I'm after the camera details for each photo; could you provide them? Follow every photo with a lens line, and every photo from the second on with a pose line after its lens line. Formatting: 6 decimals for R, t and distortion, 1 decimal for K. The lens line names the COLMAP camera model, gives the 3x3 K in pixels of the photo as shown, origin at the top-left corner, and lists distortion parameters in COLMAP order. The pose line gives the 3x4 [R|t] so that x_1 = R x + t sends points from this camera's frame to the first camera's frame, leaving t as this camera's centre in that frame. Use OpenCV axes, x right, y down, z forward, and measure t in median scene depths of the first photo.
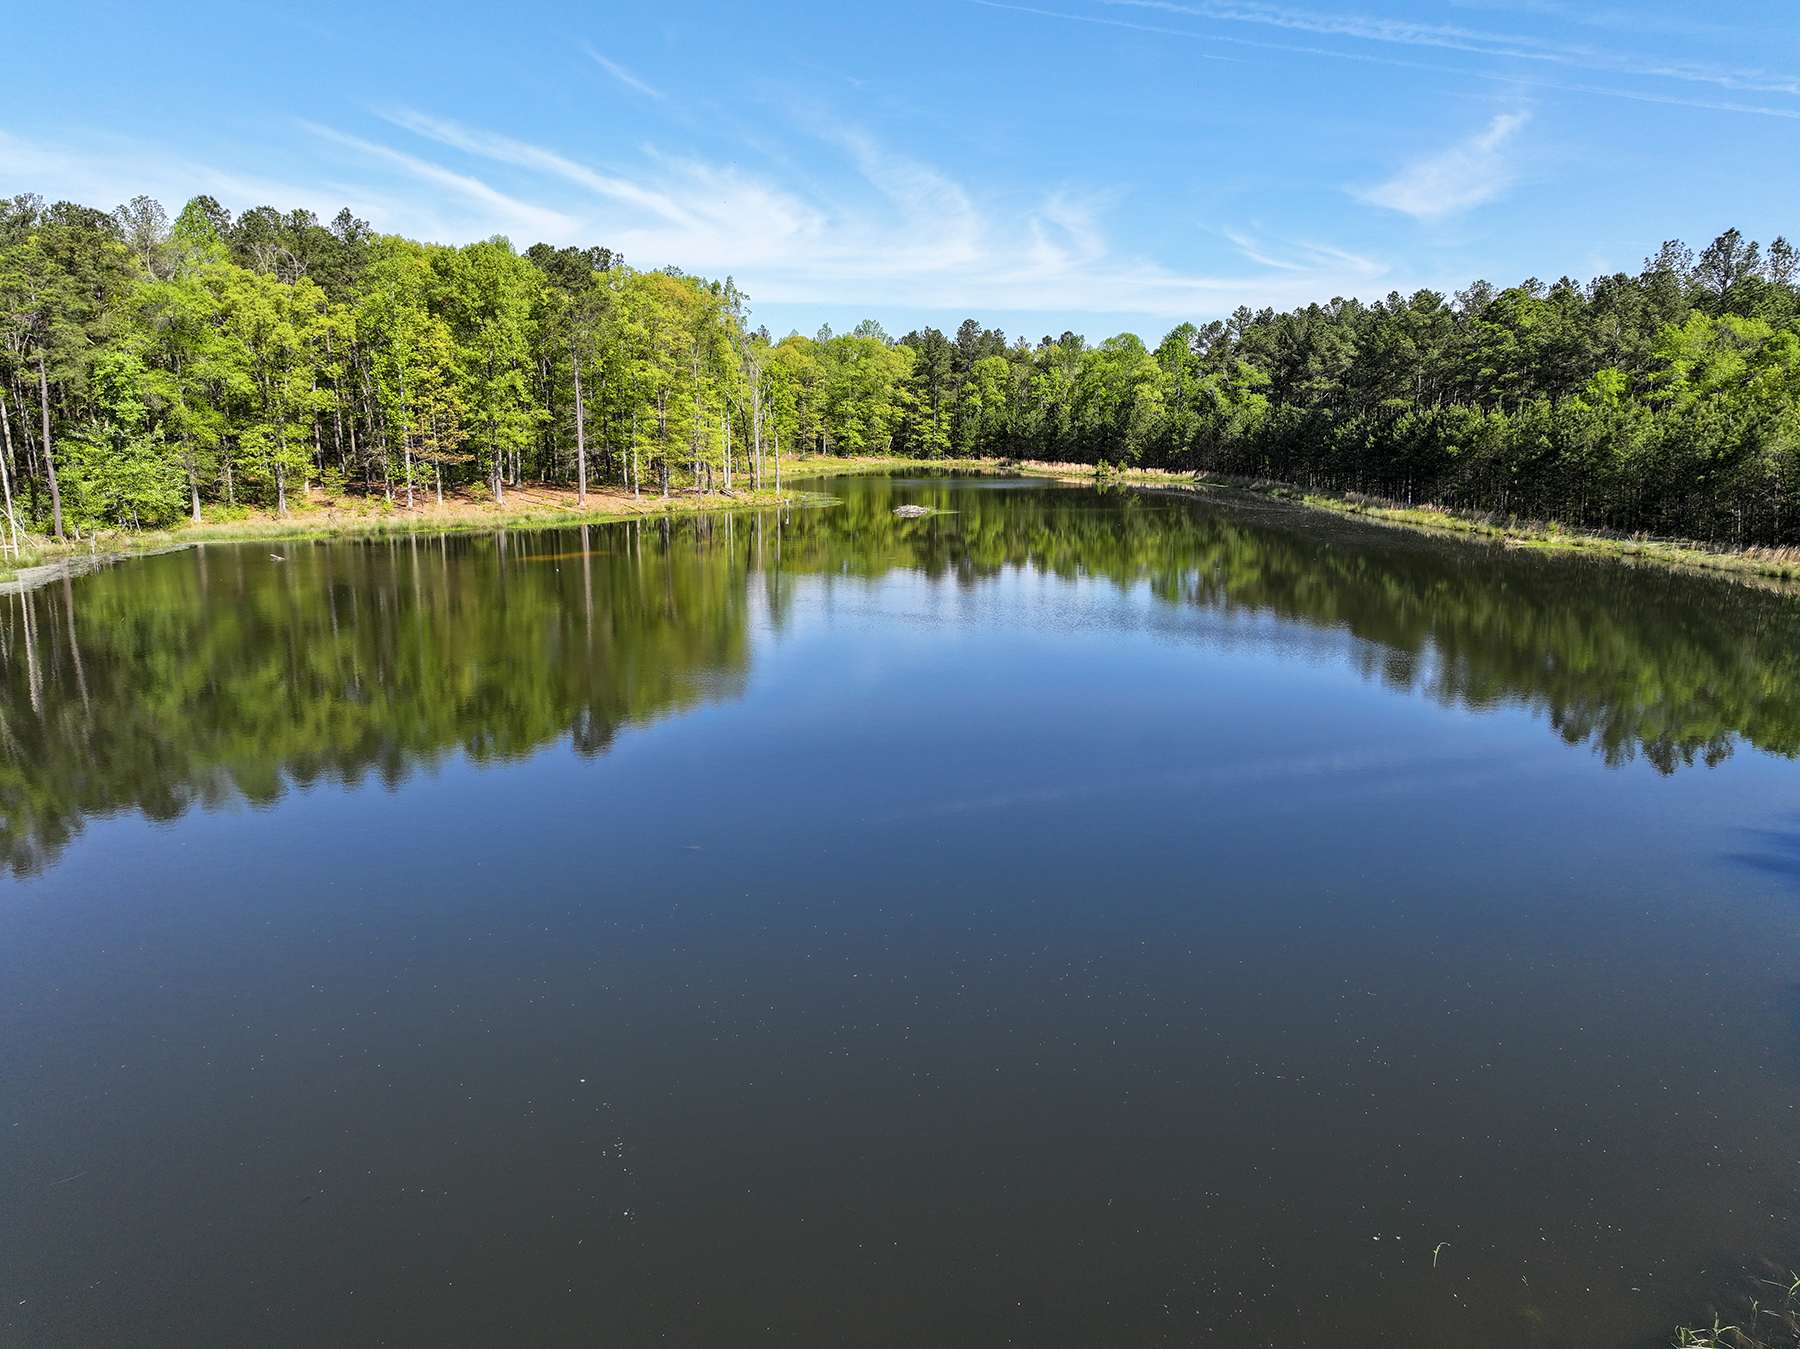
lens RADIAL K [[1360.3, 0, 900.0], [0, 1360.3, 674.5], [0, 0, 1]] dist [-0.000927, -0.002175]
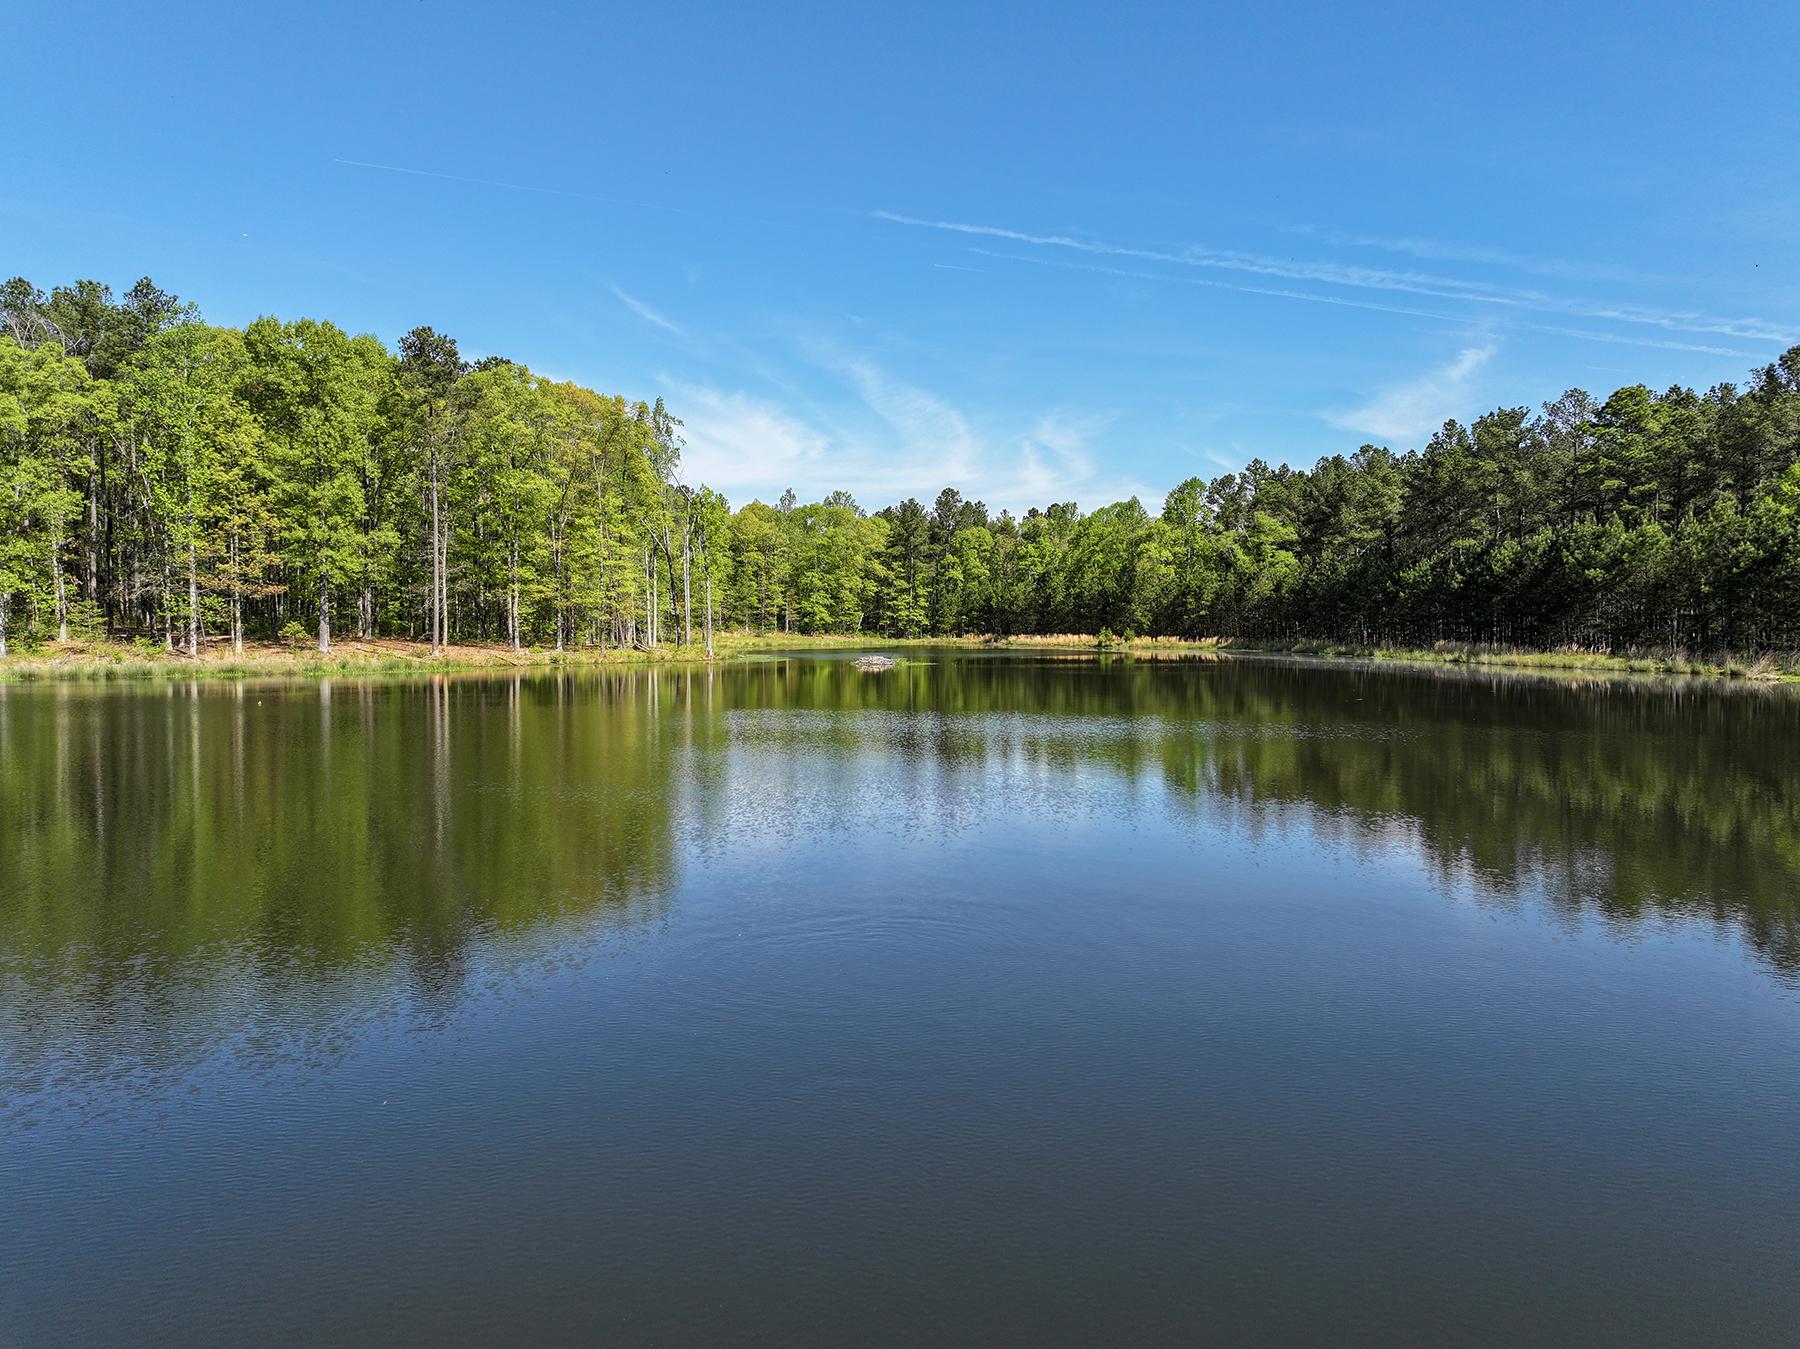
lens RADIAL K [[1360.3, 0, 900.0], [0, 1360.3, 674.5], [0, 0, 1]] dist [-0.000927, -0.002175]
pose [[0.999900, -0.002963, 0.013837, 0.007326], [0.005028, 0.988416, -0.151683, 0.000814], [-0.013227, 0.151738, 0.988332, 0.157312]]
